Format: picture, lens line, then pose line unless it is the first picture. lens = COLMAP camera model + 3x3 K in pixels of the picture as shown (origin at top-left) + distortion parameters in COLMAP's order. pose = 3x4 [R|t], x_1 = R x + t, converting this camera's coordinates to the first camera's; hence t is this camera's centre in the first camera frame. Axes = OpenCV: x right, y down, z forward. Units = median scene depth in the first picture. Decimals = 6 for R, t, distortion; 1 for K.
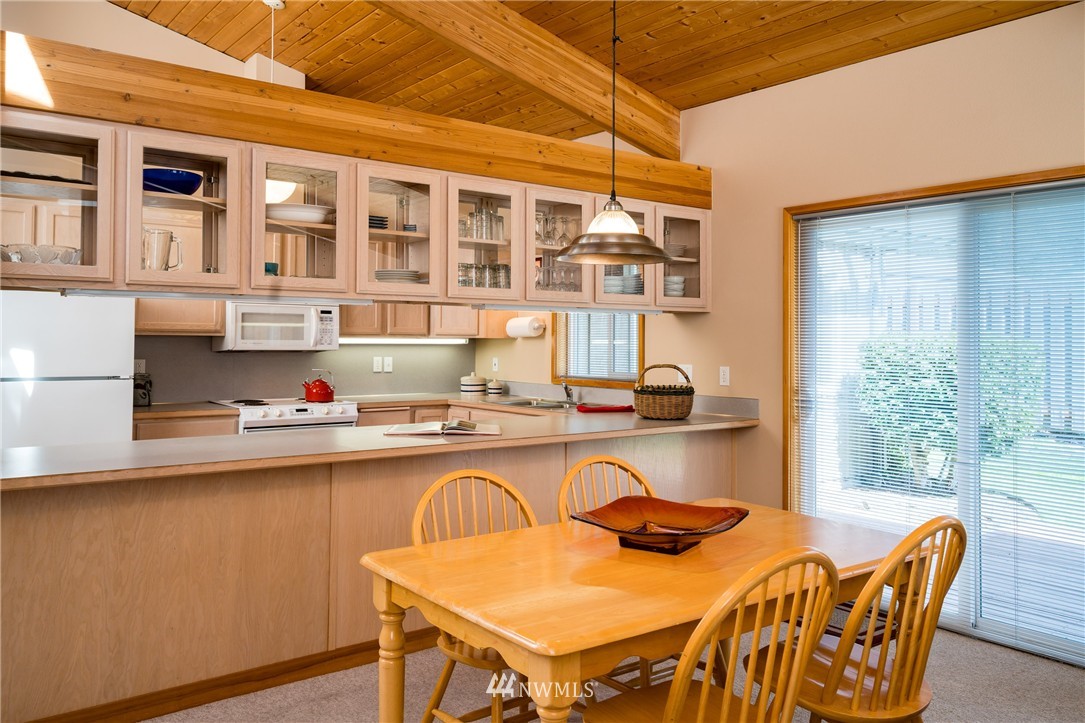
lens RADIAL K [[843.2, 0, 541.7], [0, 843.2, 326.4], [0, 0, 1]] dist [0.003432, -0.001555]
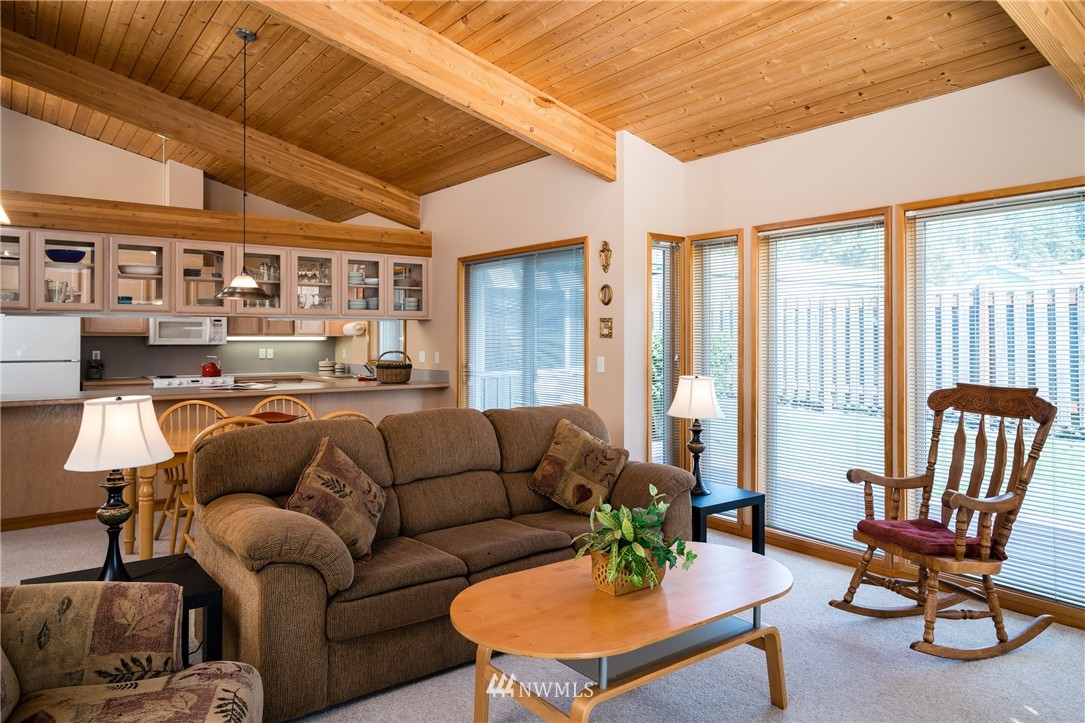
lens RADIAL K [[711.2, 0, 540.6], [0, 711.2, 334.7], [0, 0, 1]] dist [-0.000969, -0.002138]
pose [[0.999971, -0.007257, -0.002406, 0.438714], [0.007285, 0.999900, 0.012122, -0.002442], [0.002317, -0.012139, 0.999924, -0.417656]]
